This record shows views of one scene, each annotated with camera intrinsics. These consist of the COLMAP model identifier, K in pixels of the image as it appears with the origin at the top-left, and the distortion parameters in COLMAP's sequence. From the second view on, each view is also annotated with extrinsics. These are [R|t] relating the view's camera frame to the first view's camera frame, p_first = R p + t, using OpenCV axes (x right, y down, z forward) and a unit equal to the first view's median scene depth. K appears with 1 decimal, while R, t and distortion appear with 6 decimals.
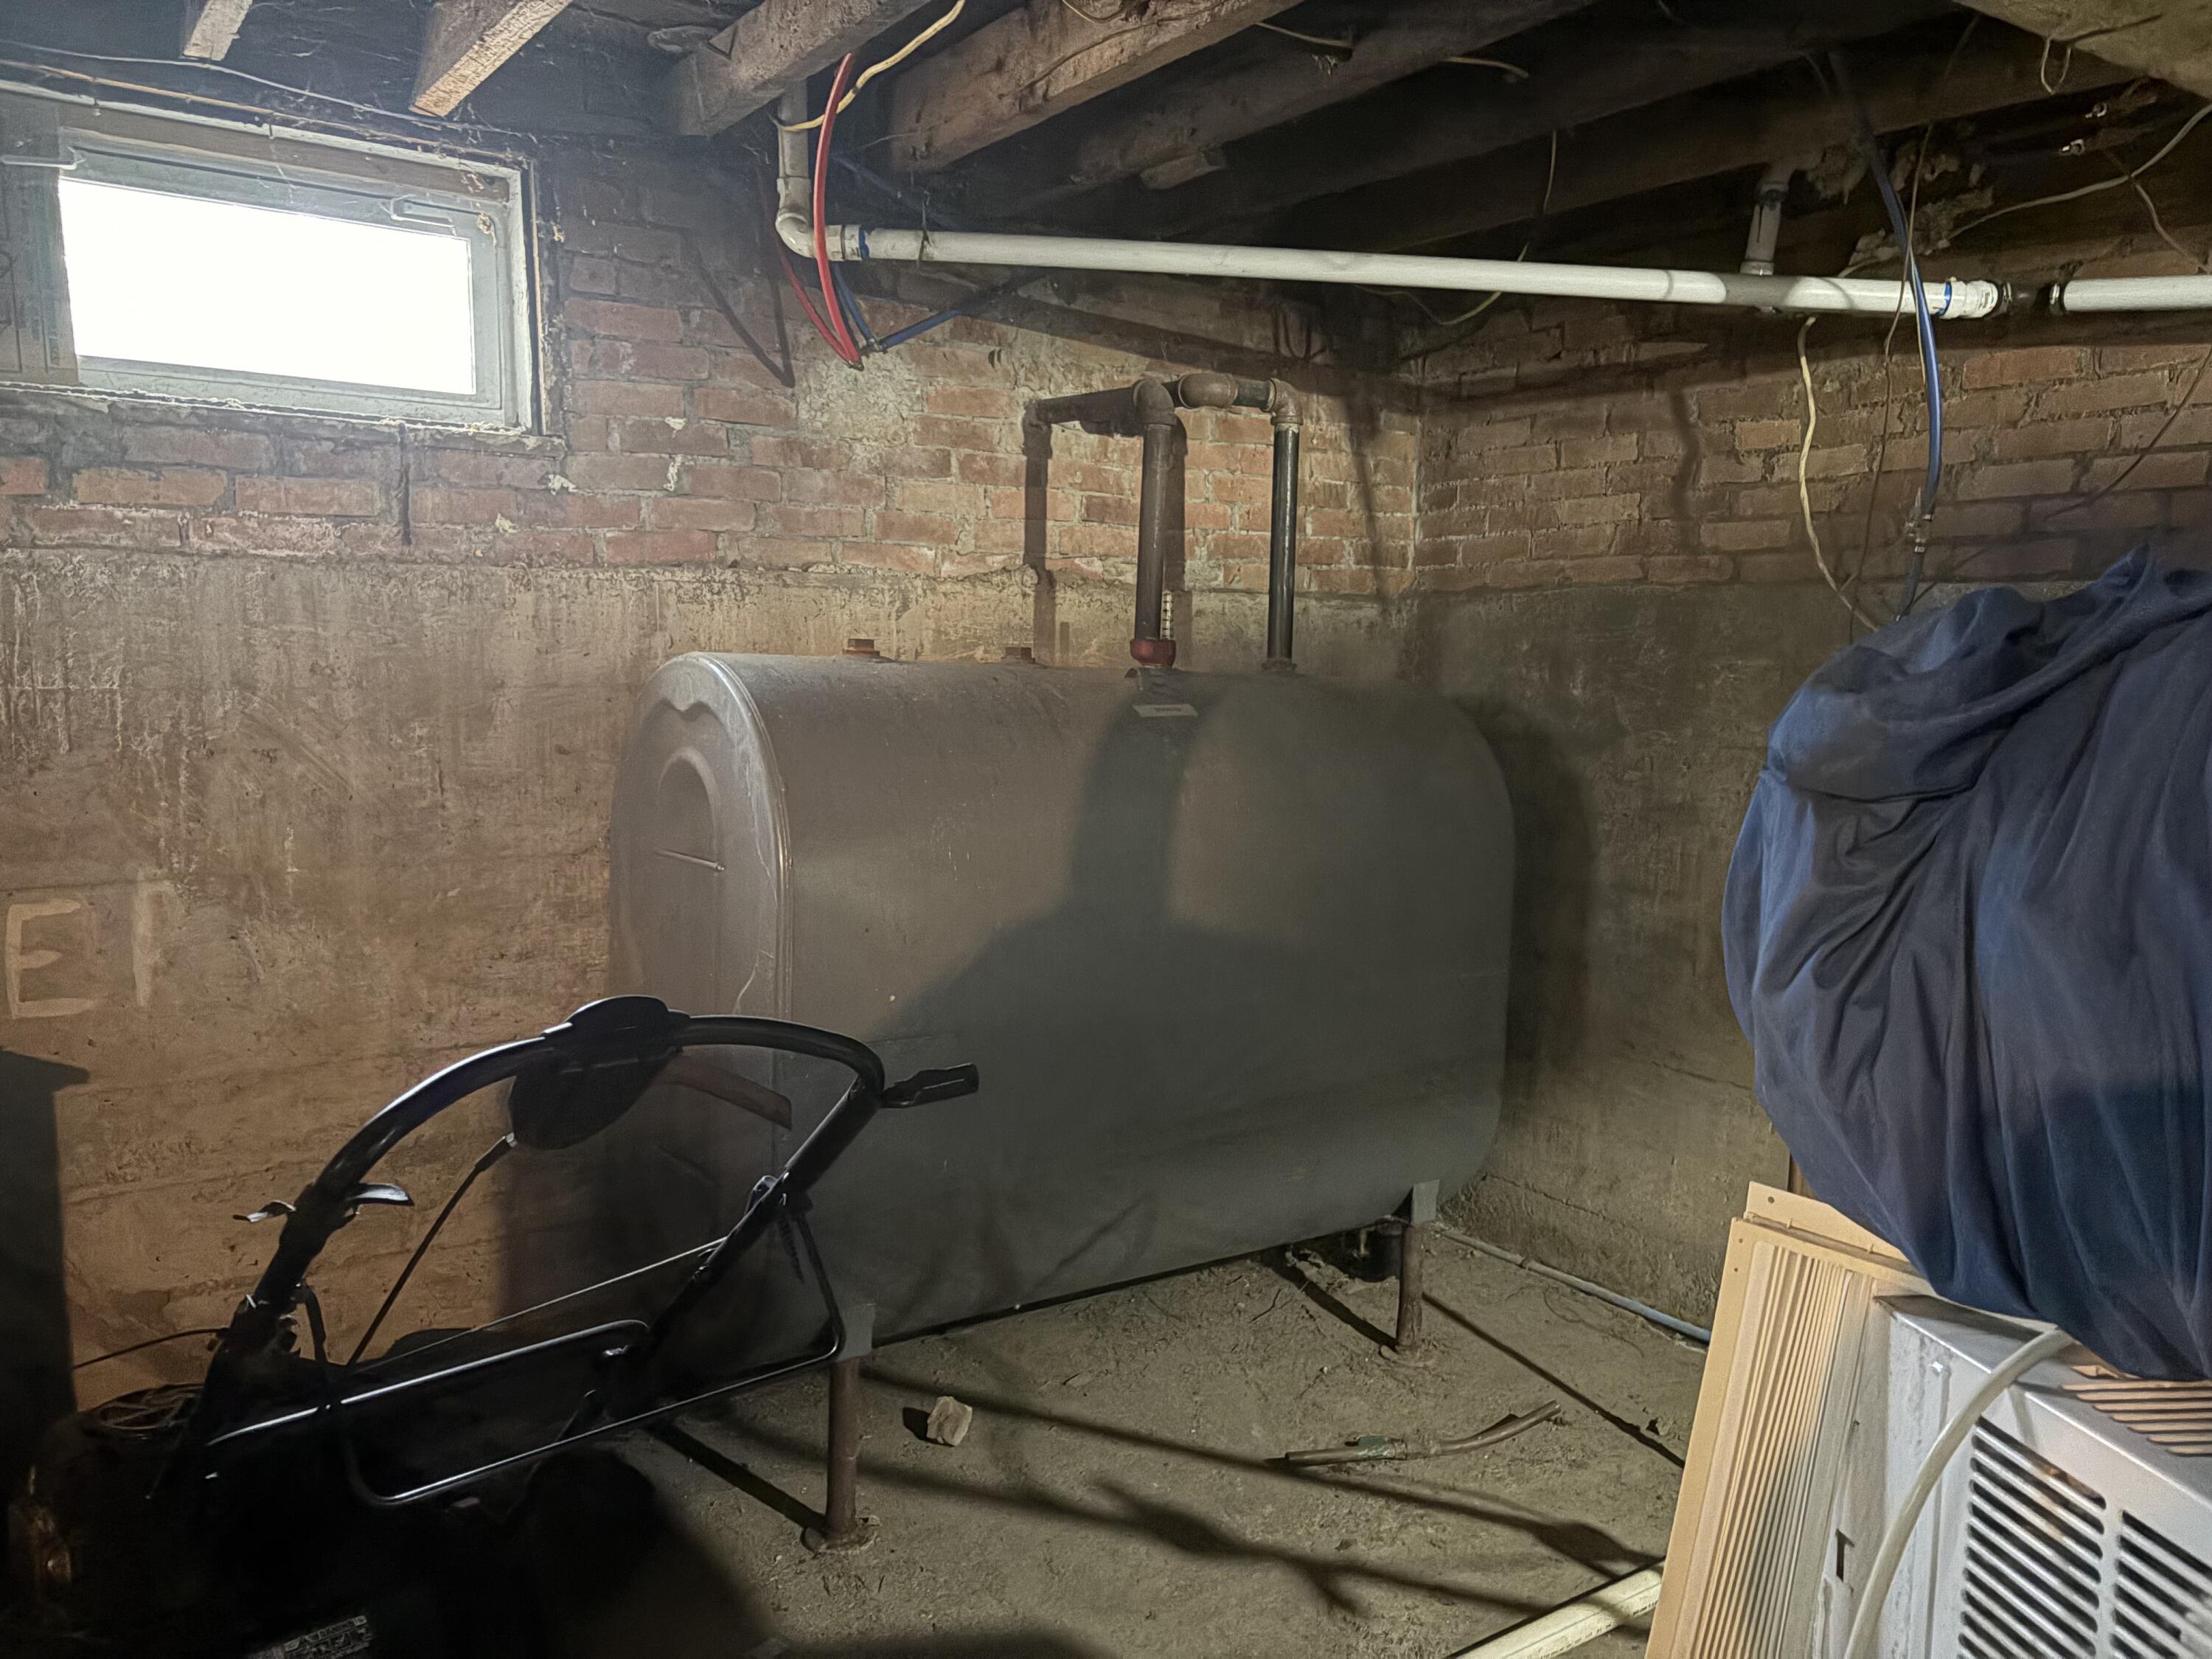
lens RADIAL K [[1664.9, 0, 1107.6], [0, 1664.9, 836.5], [0, 0, 1]] dist [0.033373, -0.009043]
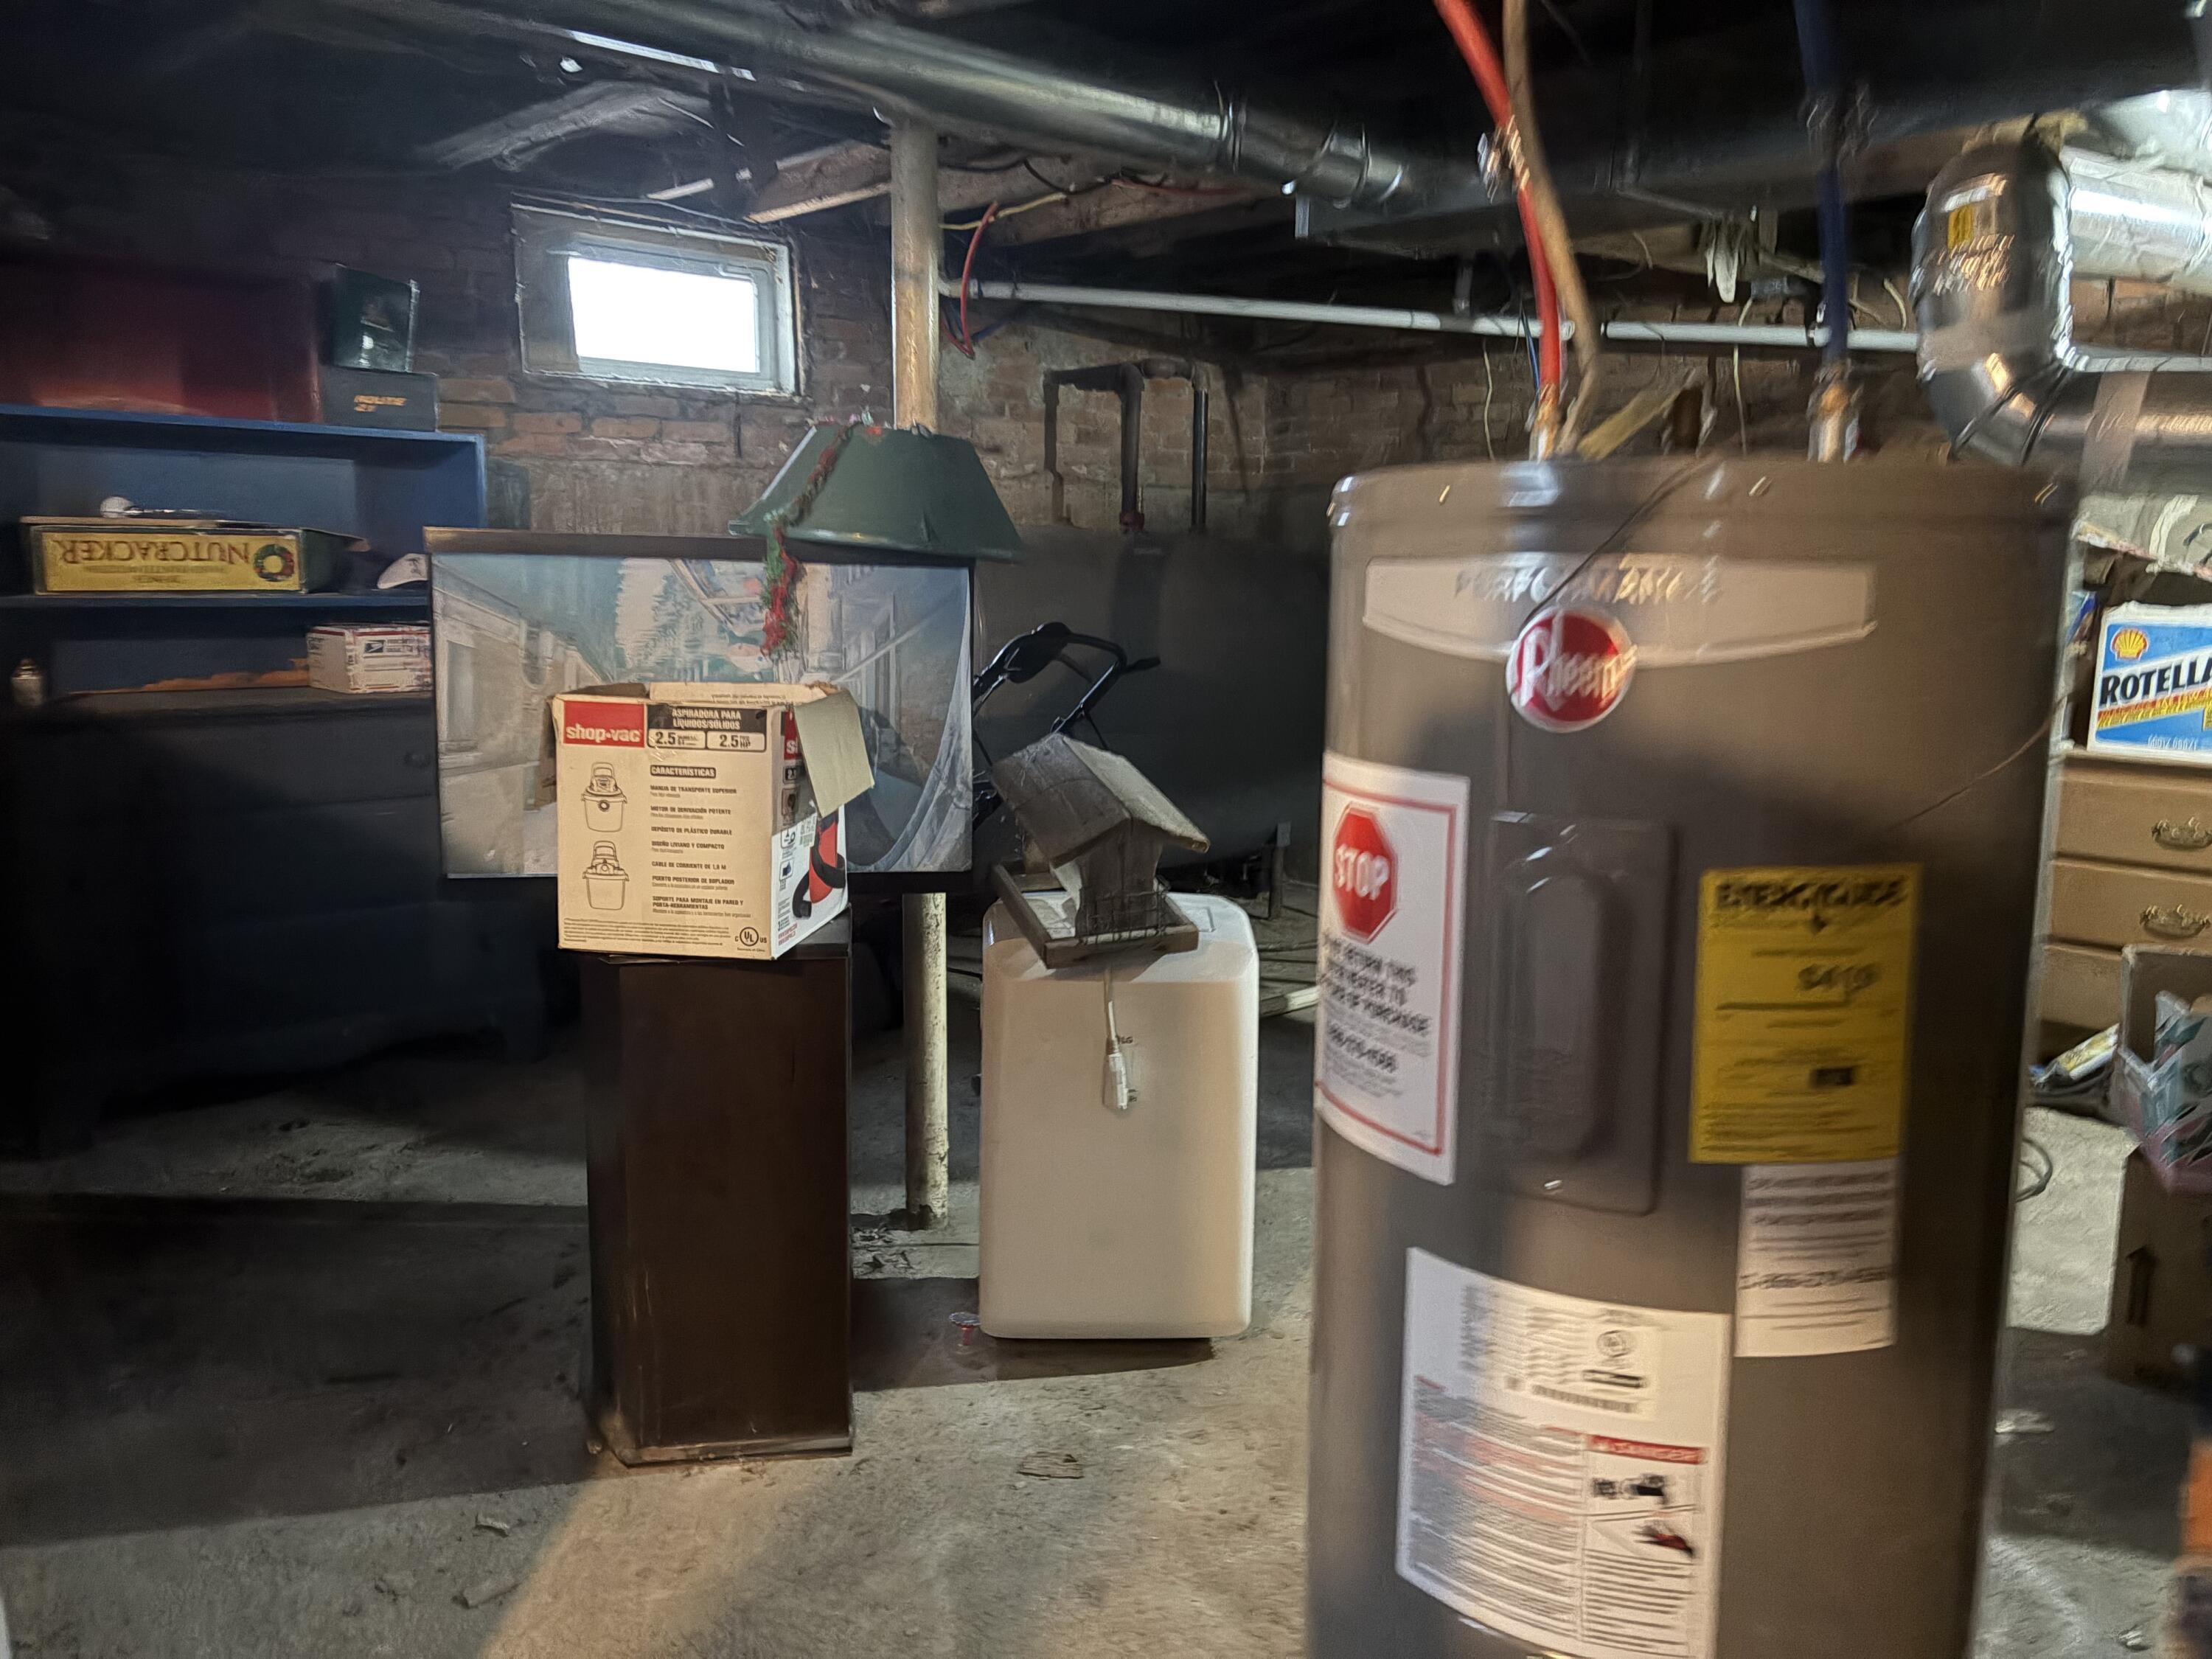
lens RADIAL K [[1664.9, 0, 1107.6], [0, 1664.9, 836.5], [0, 0, 1]] dist [0.033373, -0.009043]
pose [[0.991632, -0.028489, 0.125910, -0.228672], [0.021854, 0.998314, 0.053767, 0.127329], [-0.127230, -0.050566, 0.990584, -0.752043]]
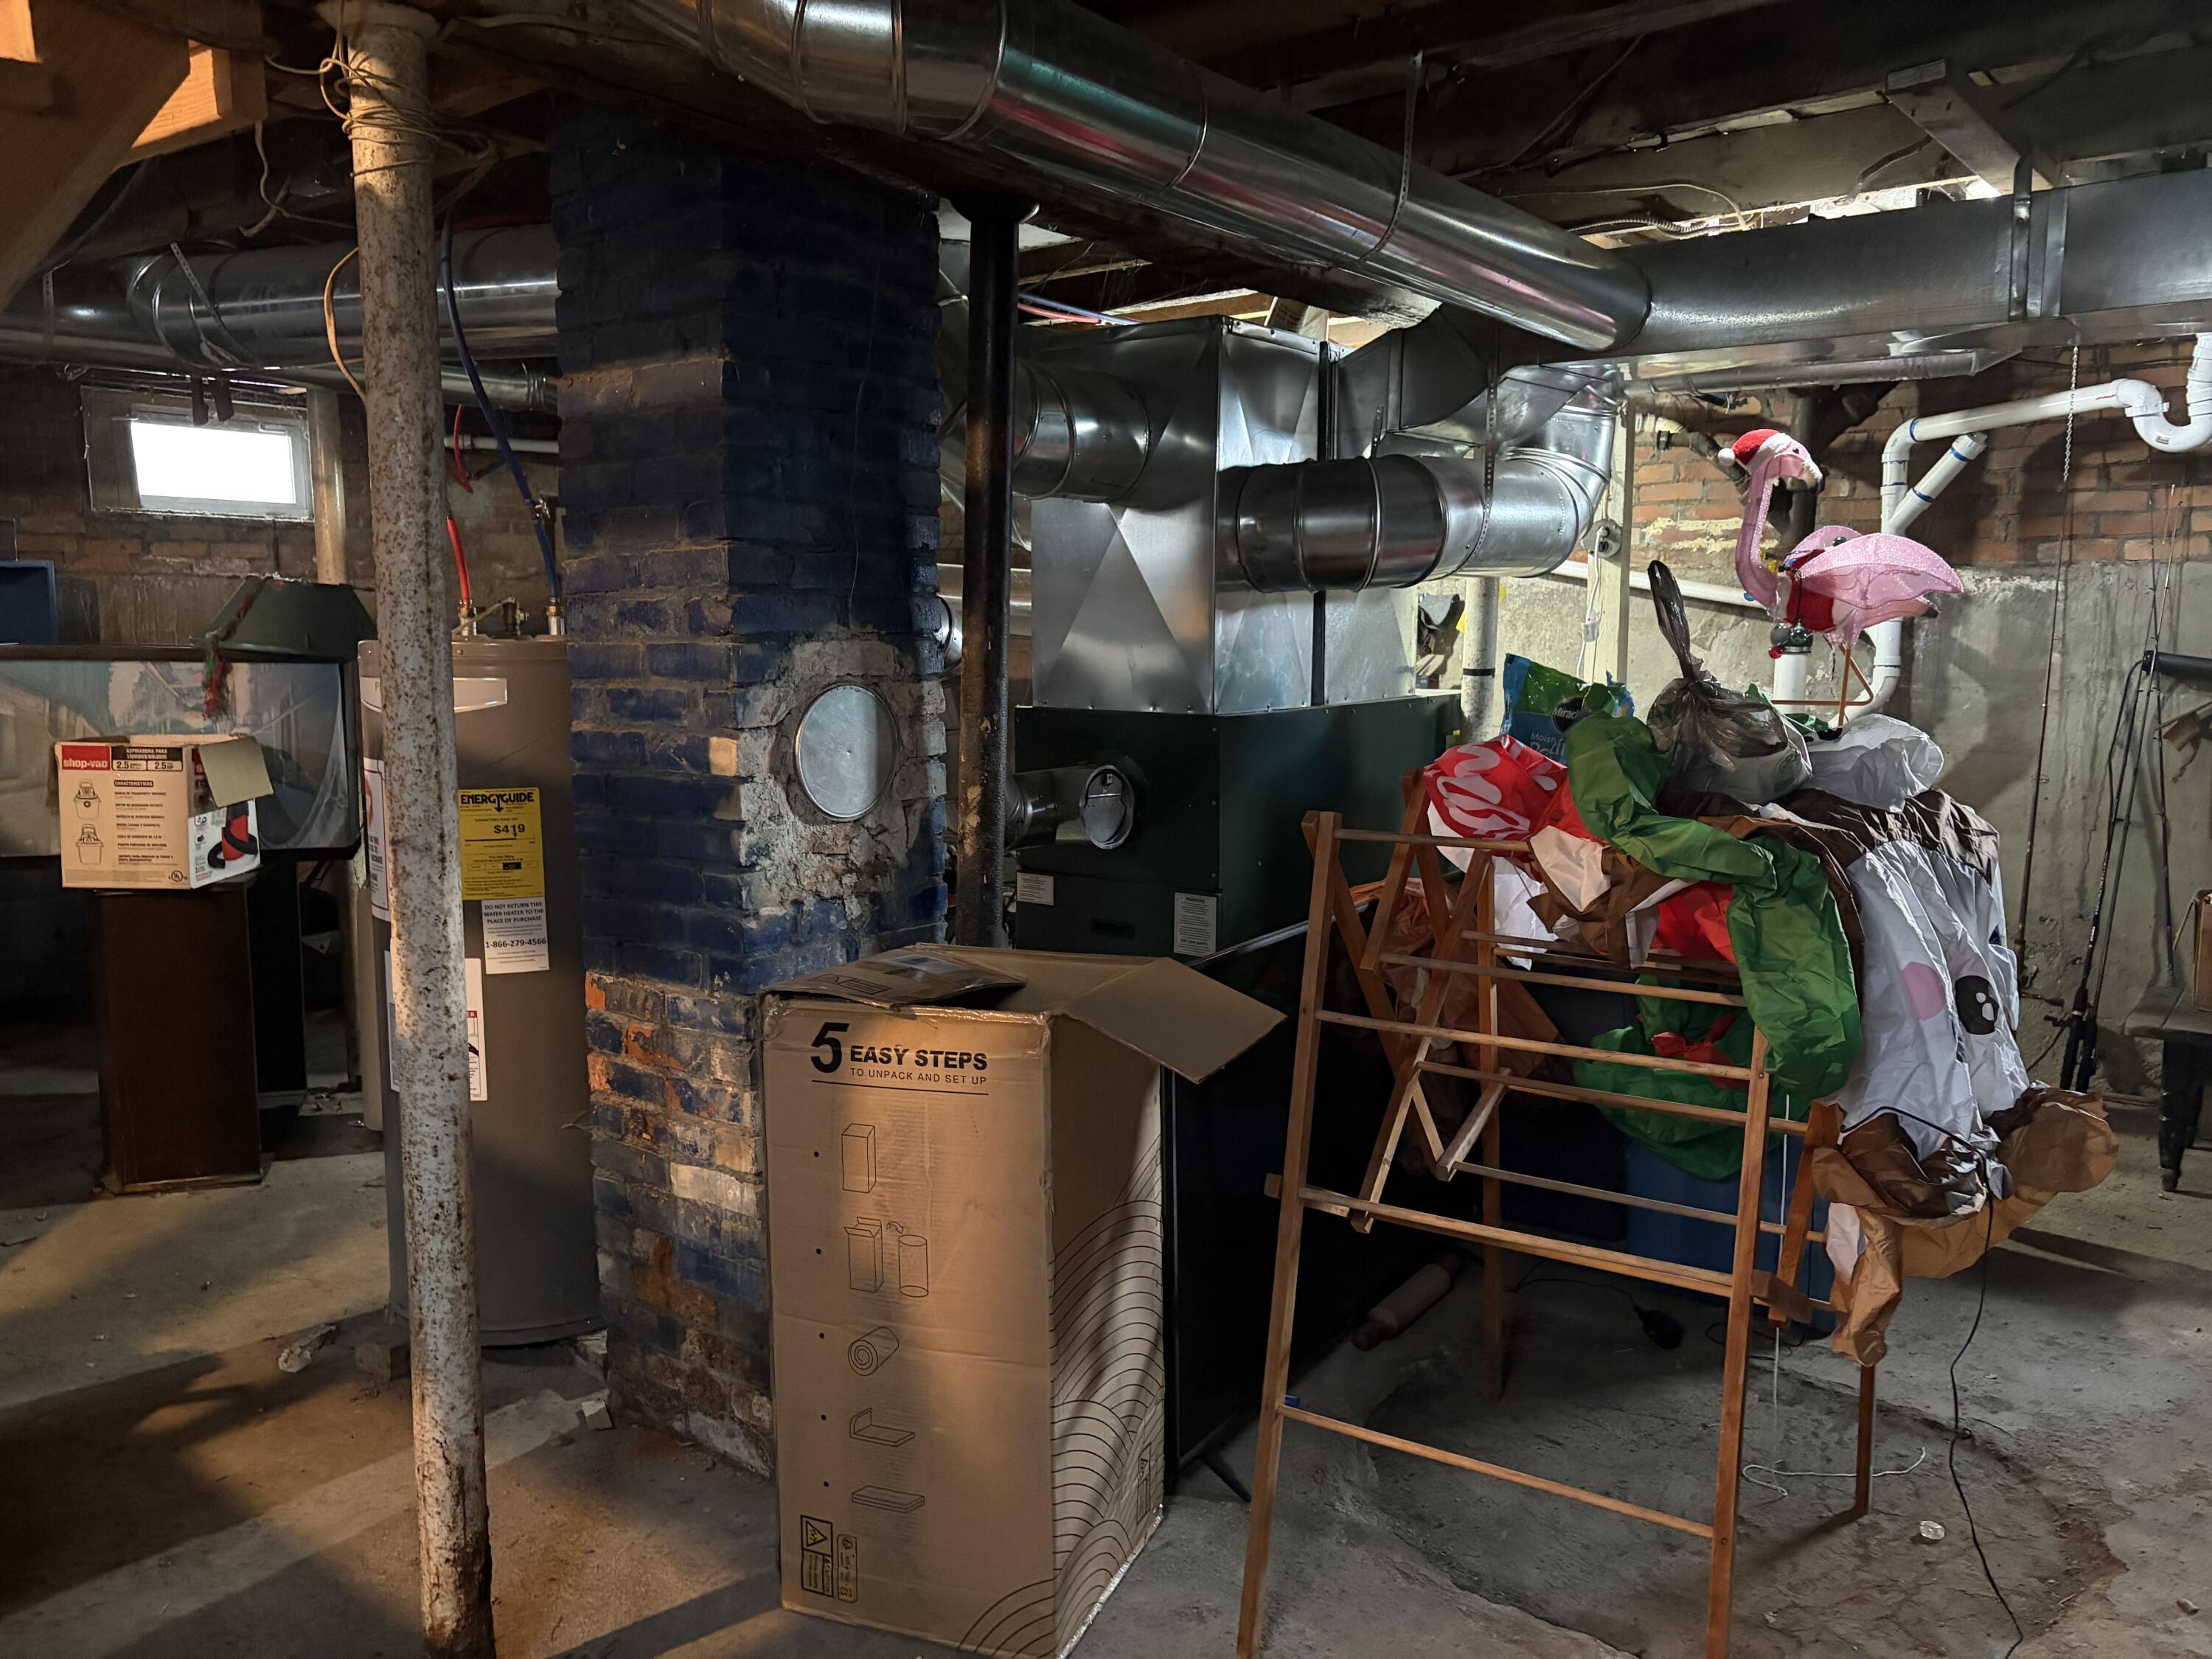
lens RADIAL K [[1682.1, 0, 1111.7], [0, 1682.1, 832.9], [0, 0, 1]] dist [0.014359, -0.000786]
pose [[0.957877, -0.050795, 0.282650, 0.018377], [0.046104, 0.998667, 0.023226, 0.173722], [-0.283453, -0.009216, 0.958942, -1.435191]]
